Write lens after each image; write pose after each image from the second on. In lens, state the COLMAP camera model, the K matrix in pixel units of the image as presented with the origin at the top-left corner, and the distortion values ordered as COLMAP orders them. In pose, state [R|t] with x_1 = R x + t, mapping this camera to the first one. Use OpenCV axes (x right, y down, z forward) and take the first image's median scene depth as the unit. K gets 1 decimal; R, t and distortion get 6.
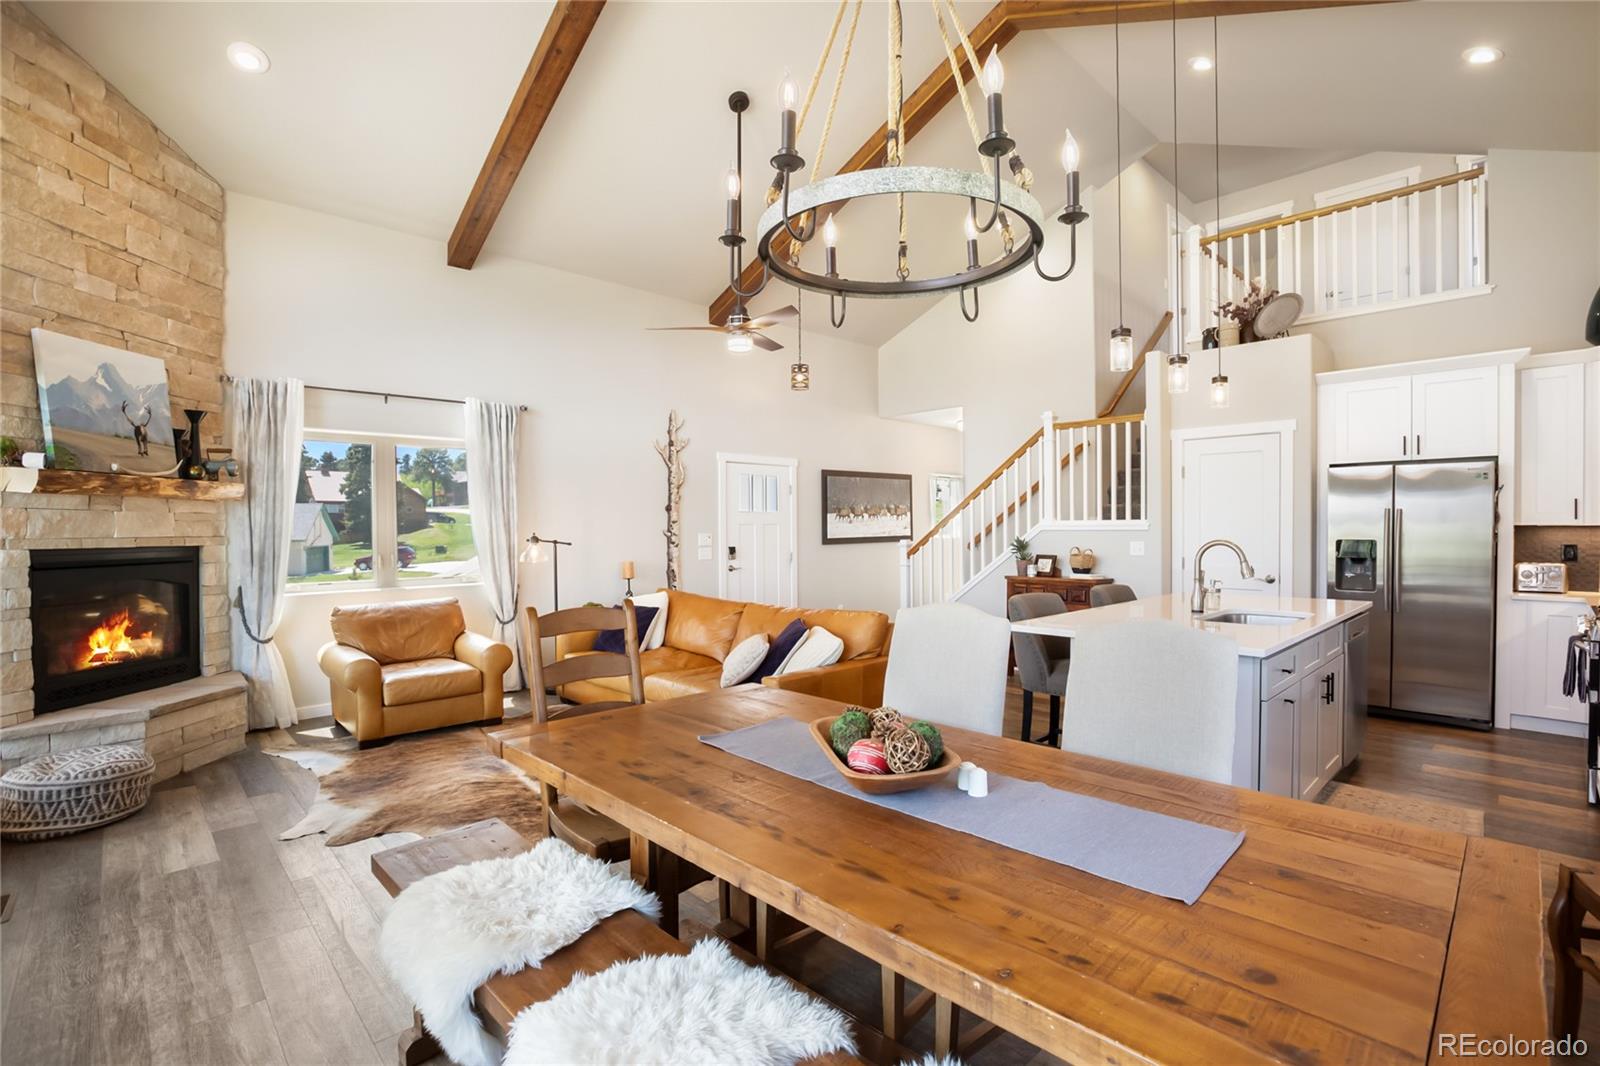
lens RADIAL K [[740.9, 0, 822.3], [0, 740.9, 532.6], [0, 0, 1]] dist [-0.018139, 0.003550]
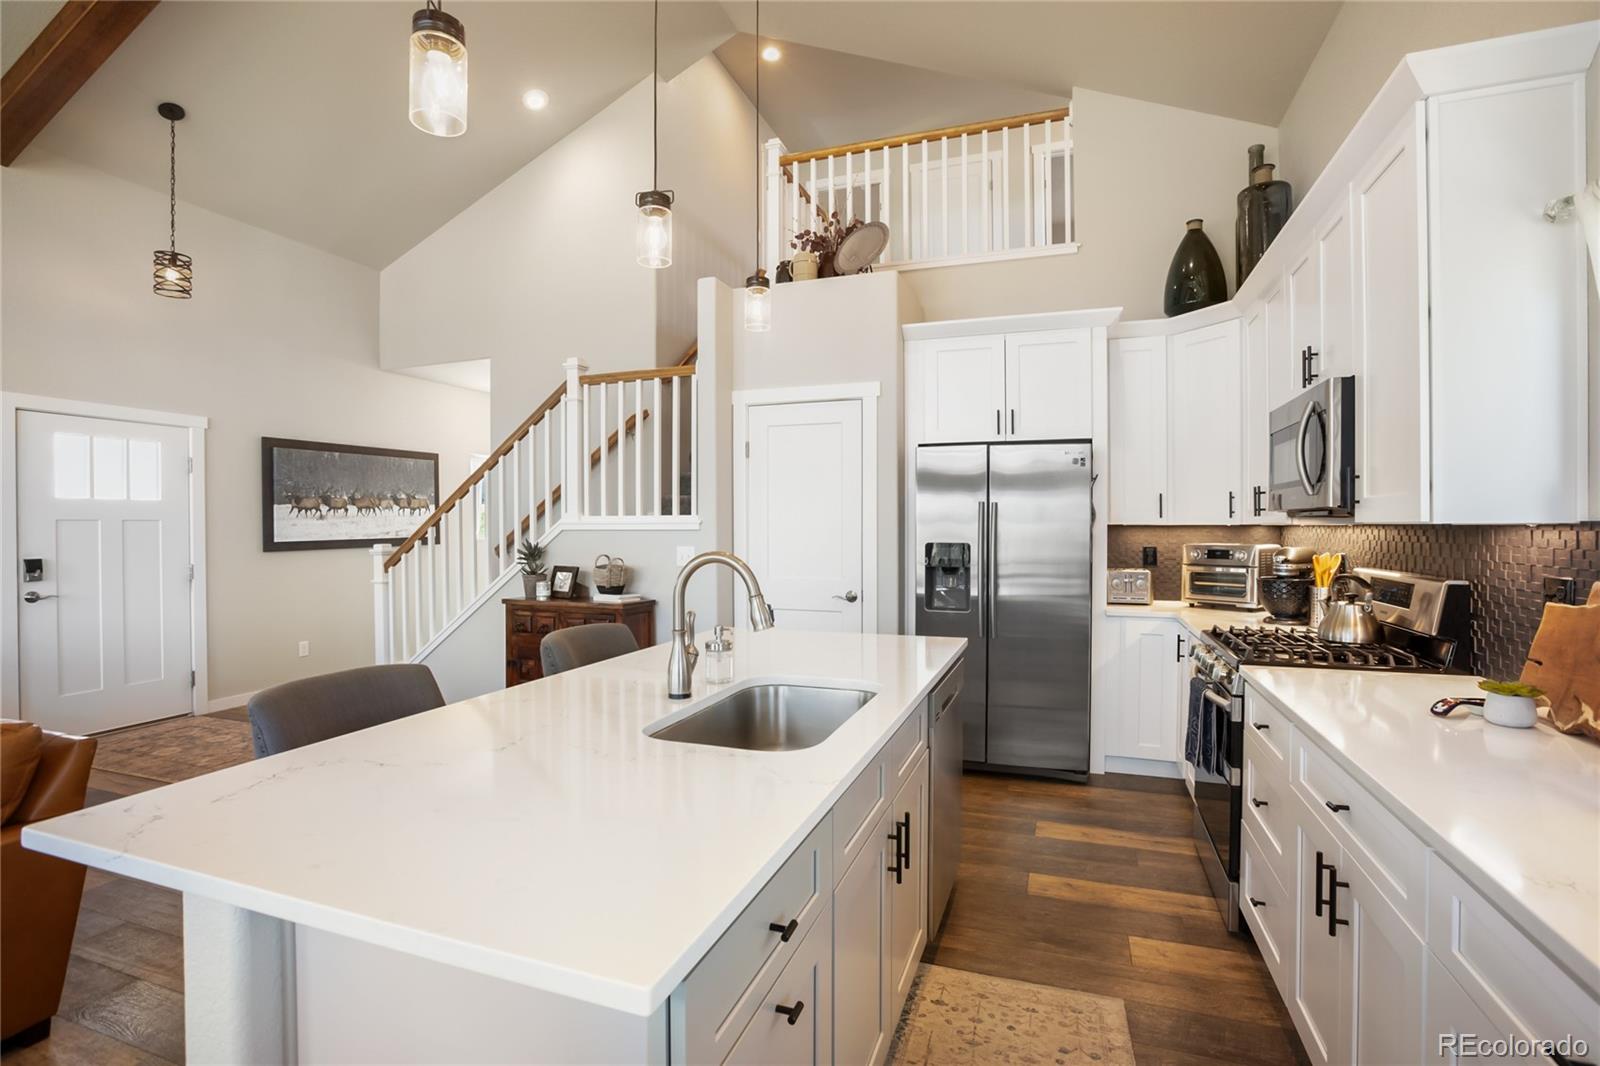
lens RADIAL K [[740.9, 0, 798.9], [0, 740.9, 531.2], [0, 0, 1]] dist [-0.018139, 0.003550]
pose [[0.902801, -0.001580, 0.430055, 0.229307], [0.001382, 0.999999, 0.000773, -0.002839], [-0.430055, -0.000104, 0.902802, 0.332834]]
